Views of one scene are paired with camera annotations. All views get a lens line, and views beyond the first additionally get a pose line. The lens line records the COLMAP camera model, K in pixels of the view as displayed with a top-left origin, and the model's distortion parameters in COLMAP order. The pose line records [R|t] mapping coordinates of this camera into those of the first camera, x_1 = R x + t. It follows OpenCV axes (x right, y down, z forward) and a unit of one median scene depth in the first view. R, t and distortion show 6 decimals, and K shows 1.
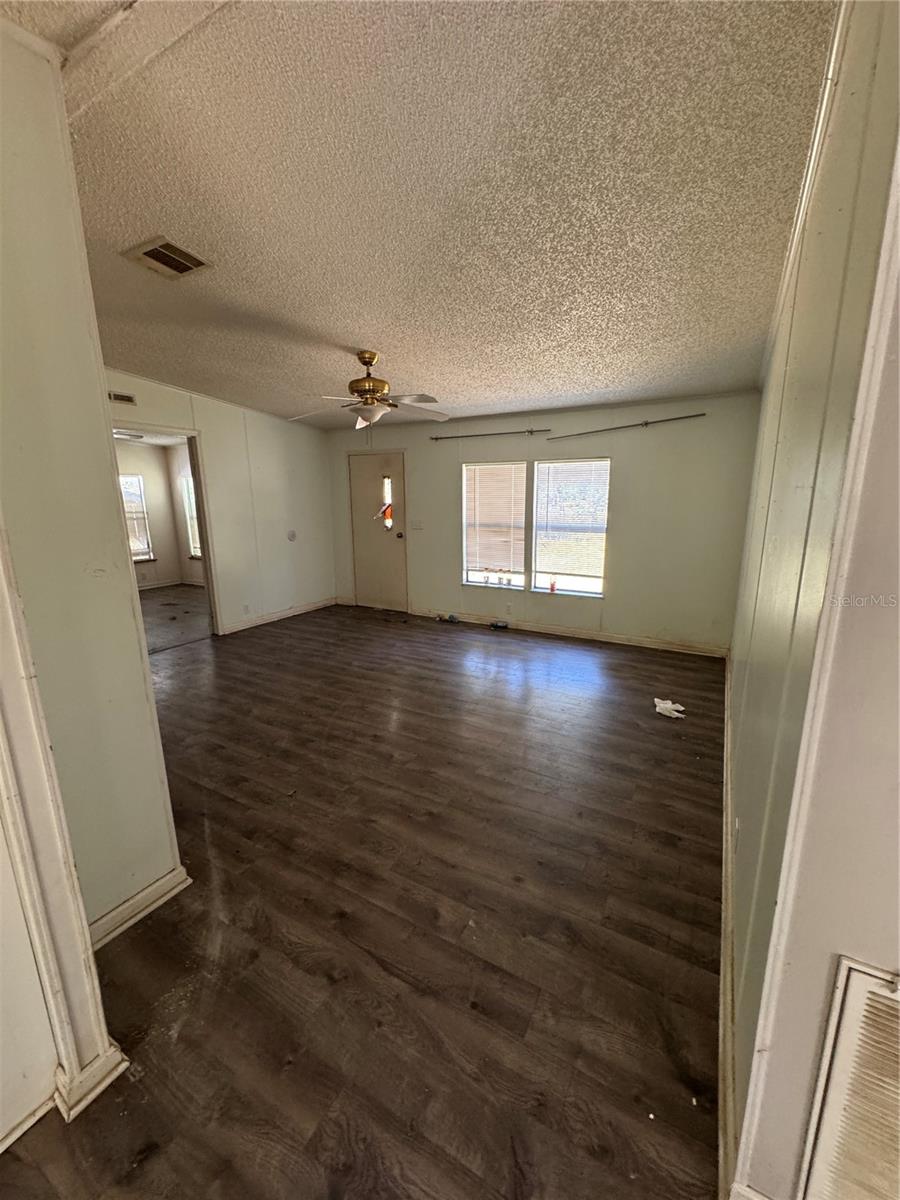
lens RADIAL K [[477.8, 0, 450.0], [0, 477.8, 600.0], [0, 0, 1]] dist [0.001128, 0.000042]
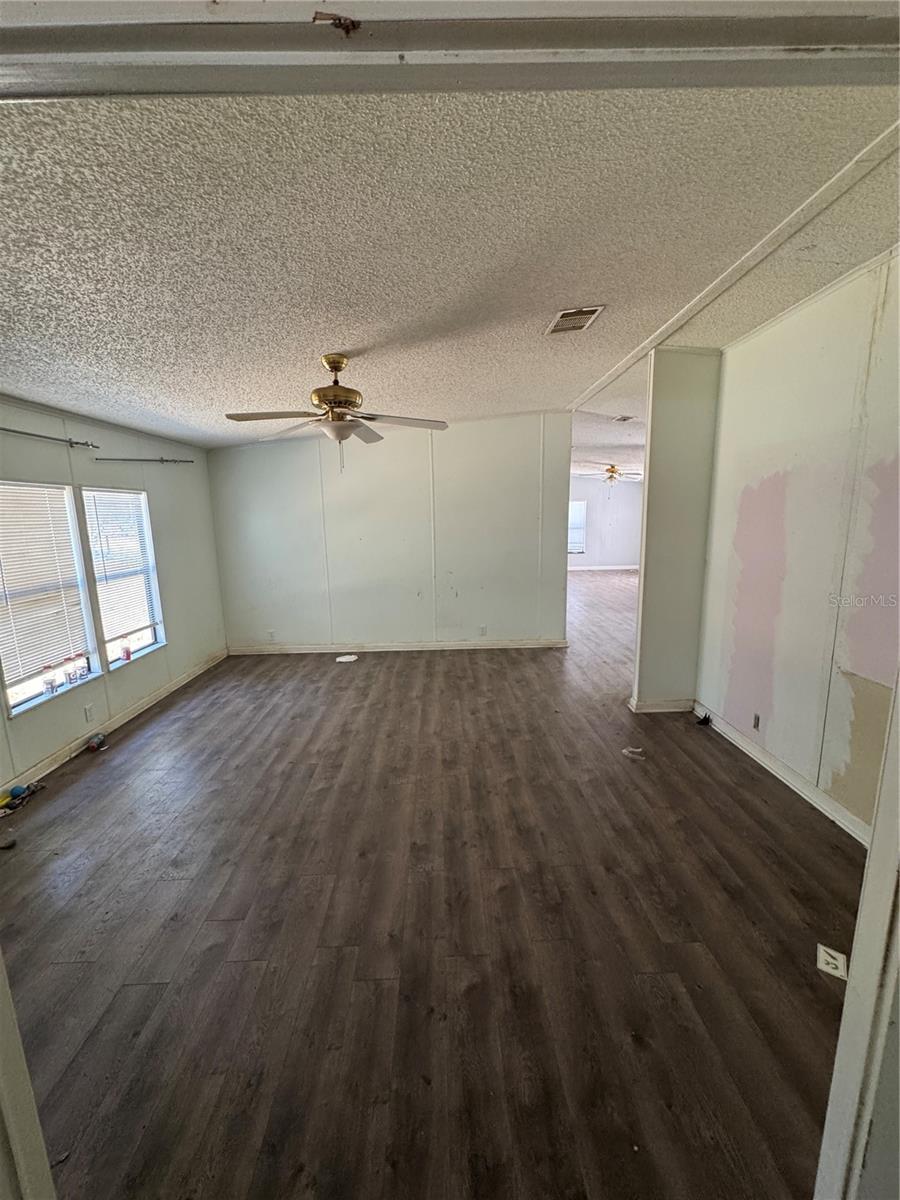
lens RADIAL K [[477.8, 0, 450.0], [0, 477.8, 600.0], [0, 0, 1]] dist [0.001128, 0.000042]
pose [[-0.503870, -0.136726, 0.852890, -0.704256], [0.210453, 0.938206, 0.274735, -0.216168], [-0.837749, 0.317924, -0.443960, 0.919290]]
